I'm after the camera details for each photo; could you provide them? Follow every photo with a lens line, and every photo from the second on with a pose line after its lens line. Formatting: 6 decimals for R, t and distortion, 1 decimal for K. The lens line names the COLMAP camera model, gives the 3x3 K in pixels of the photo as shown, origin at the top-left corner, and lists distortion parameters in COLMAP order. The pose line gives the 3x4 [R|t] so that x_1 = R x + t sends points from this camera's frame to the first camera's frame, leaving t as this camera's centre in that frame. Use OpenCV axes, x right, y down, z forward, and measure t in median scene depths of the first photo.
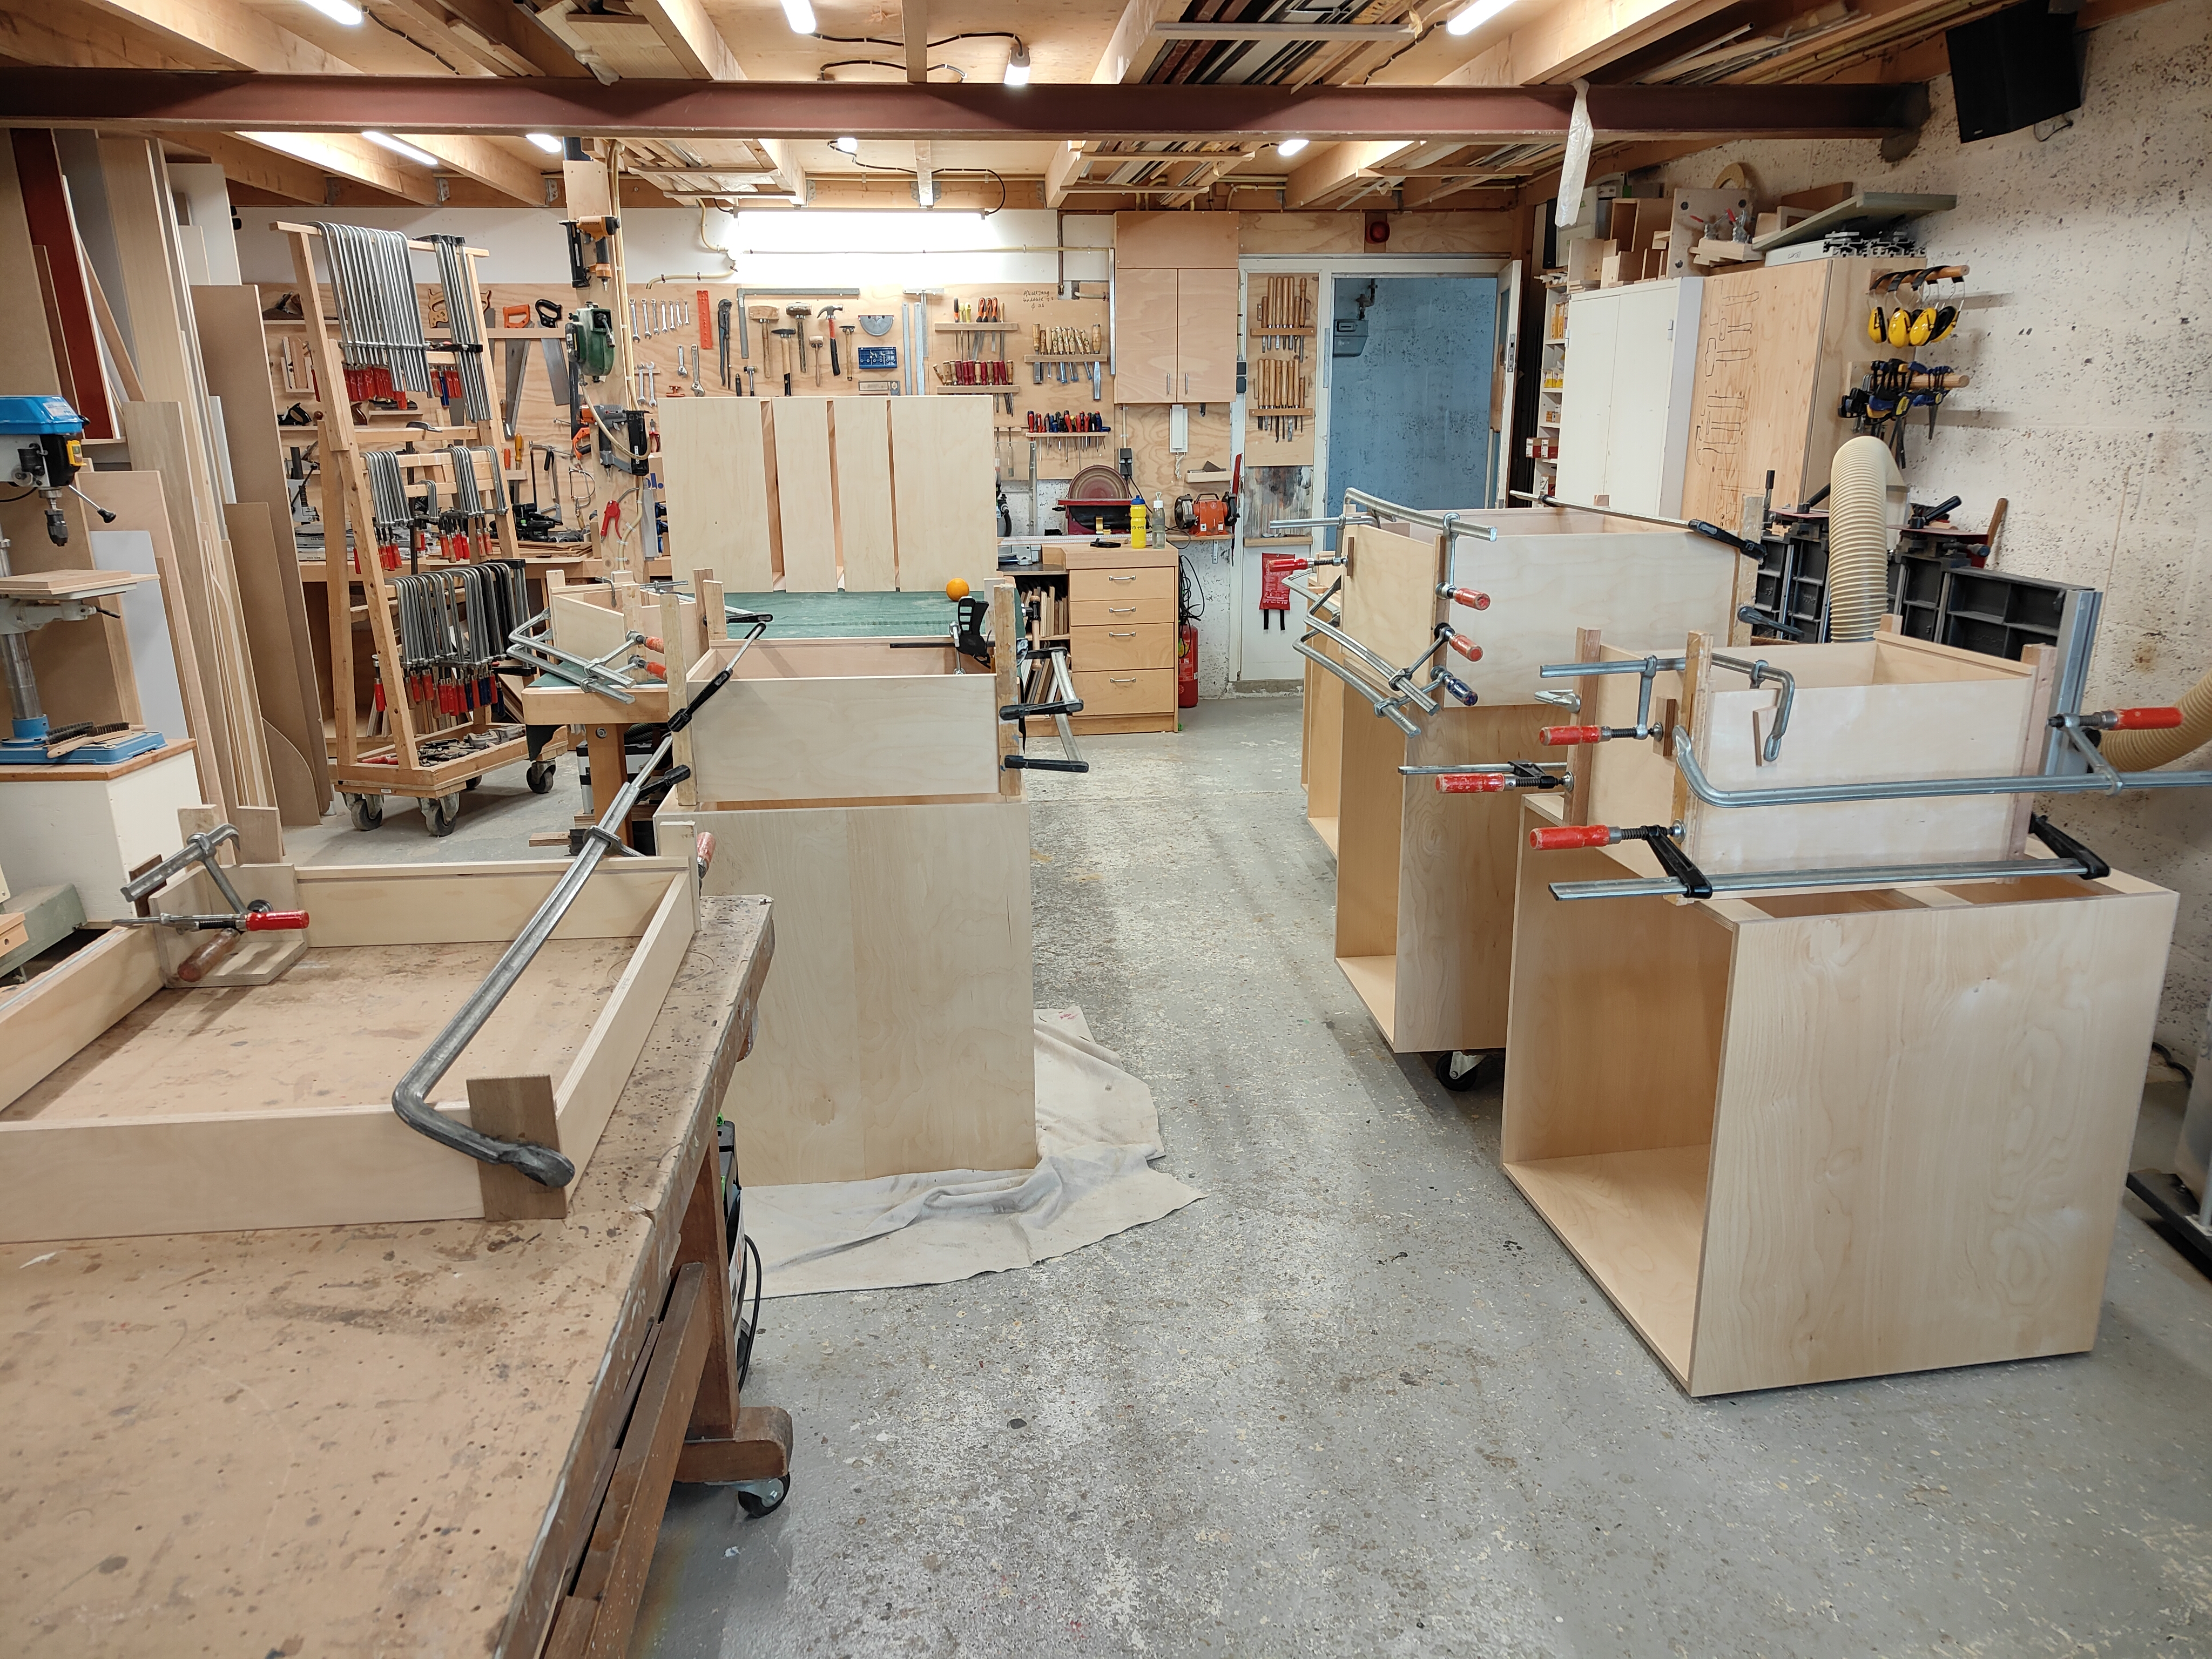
lens RADIAL K [[1518.2, 0, 1107.4], [0, 1518.2, 860.5], [0, 0, 1]] dist [0.004459, -0.006439]
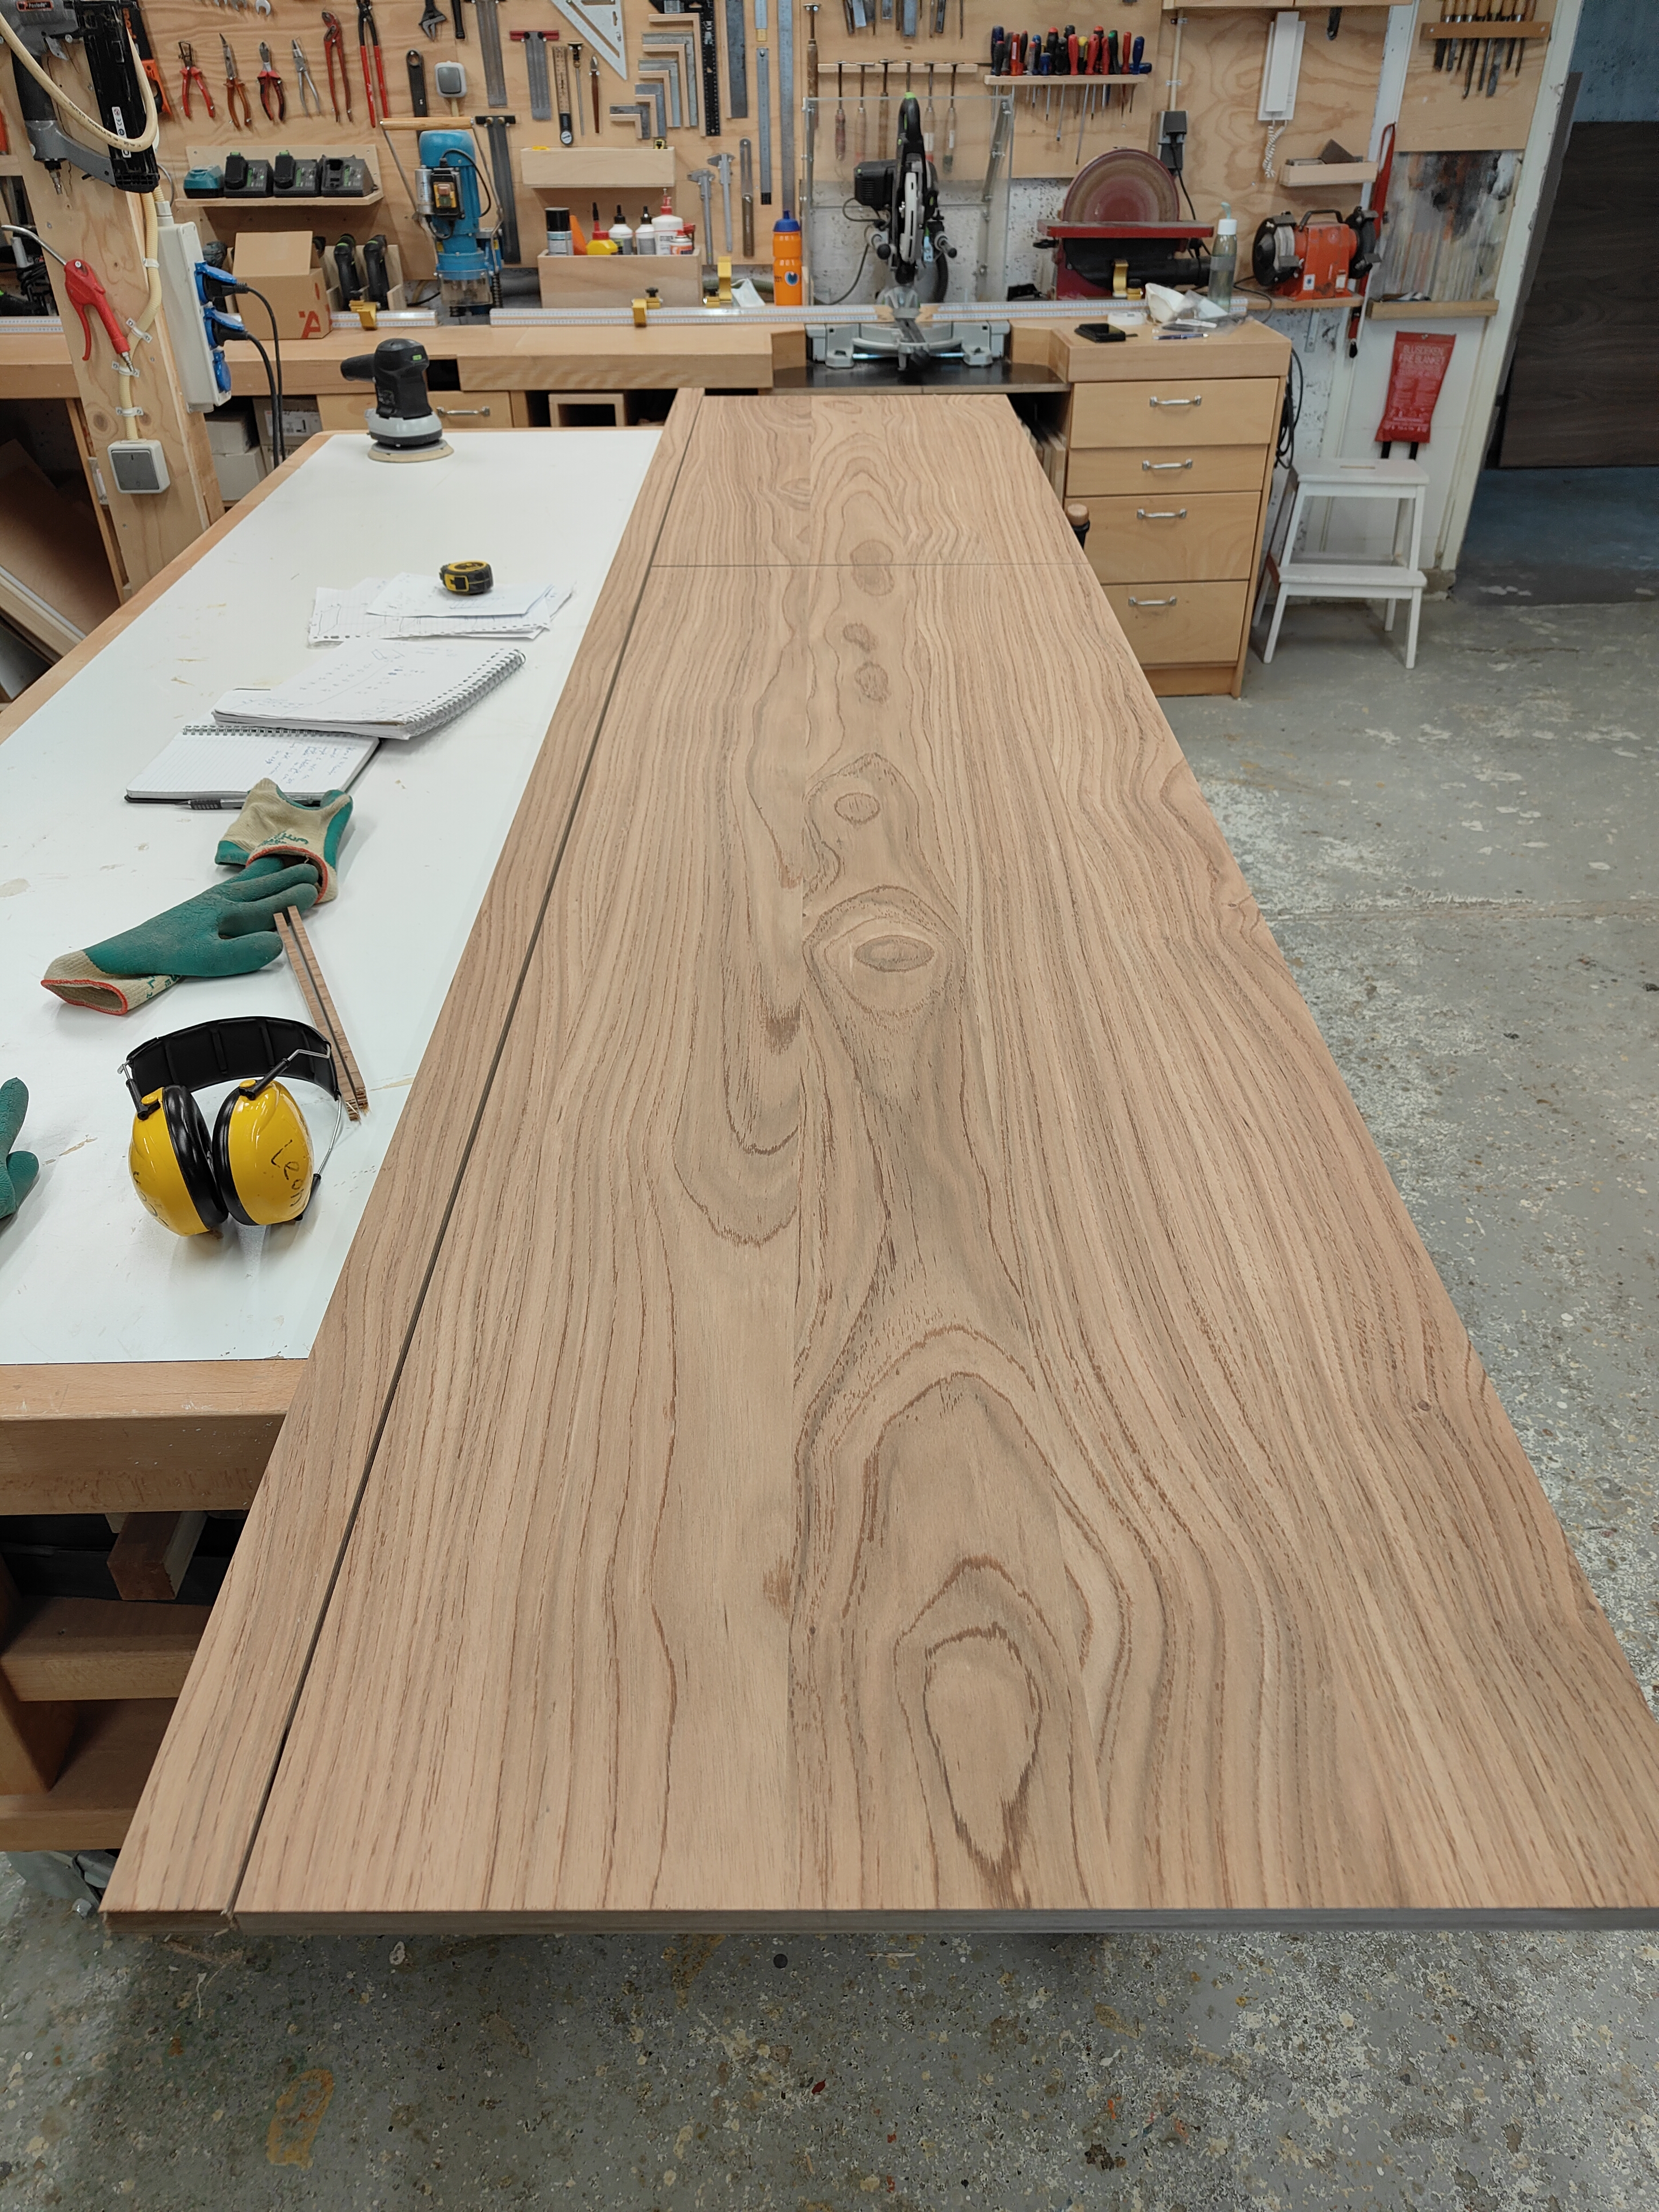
lens RADIAL K [[1531.6, 0, 831.9], [0, 1531.6, 1106.8], [0, 0, 1]] dist [-0.000707, 0.004891]
pose [[0.998335, 0.033739, -0.046782, -0.109420], [-0.017603, 0.950598, 0.309925, -0.173031], [0.054928, -0.308585, 0.949609, 0.624550]]
